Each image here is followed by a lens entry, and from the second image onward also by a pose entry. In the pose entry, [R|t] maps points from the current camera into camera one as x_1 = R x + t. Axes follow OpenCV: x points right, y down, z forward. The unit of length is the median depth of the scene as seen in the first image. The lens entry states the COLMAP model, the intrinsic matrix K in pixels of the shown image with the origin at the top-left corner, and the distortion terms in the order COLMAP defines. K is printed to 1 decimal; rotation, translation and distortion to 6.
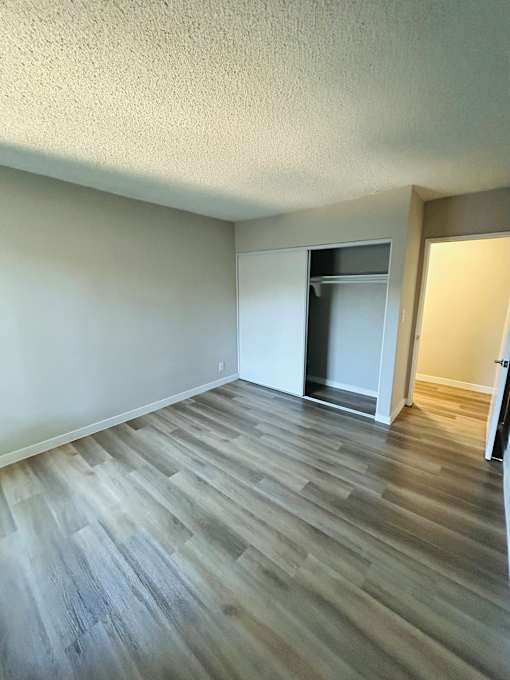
lens RADIAL K [[273.0, 0, 256.8], [0, 273.0, 339.4], [0, 0, 1]] dist [0.001318, 0.001332]
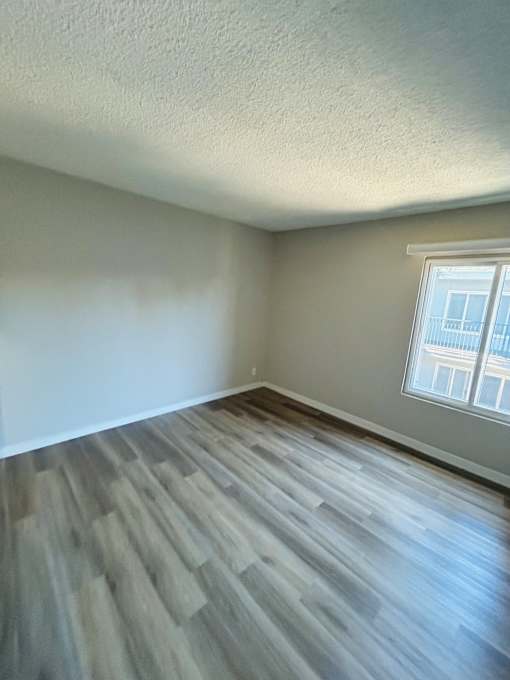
lens RADIAL K [[273.0, 0, 256.4], [0, 273.0, 338.2], [0, 0, 1]] dist [0.001318, 0.001332]
pose [[-0.991674, -0.079512, 0.101295, -0.133617], [-0.037955, 0.932136, 0.360115, -0.341034], [-0.123054, 0.353272, -0.927392, 1.624693]]
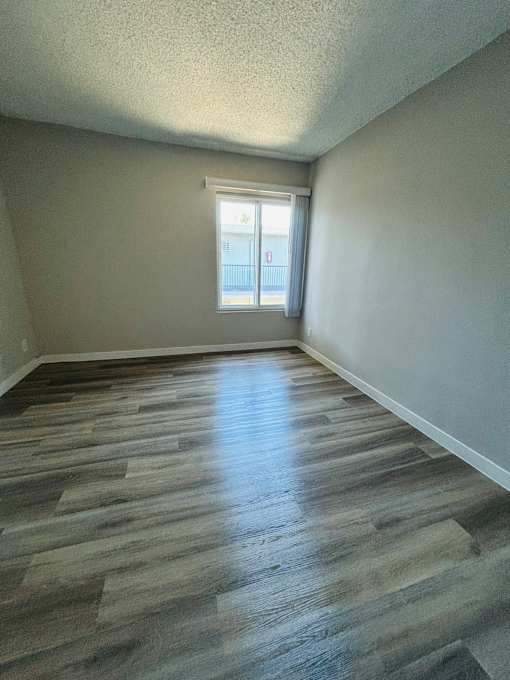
lens RADIAL K [[273.0, 0, 252.9], [0, 273.0, 338.6], [0, 0, 1]] dist [0.001318, 0.001332]
pose [[-0.548907, 0.217109, -0.807195, 0.476163], [-0.188230, 0.908772, 0.372430, -0.141867], [0.814414, 0.356367, -0.457965, 1.374446]]
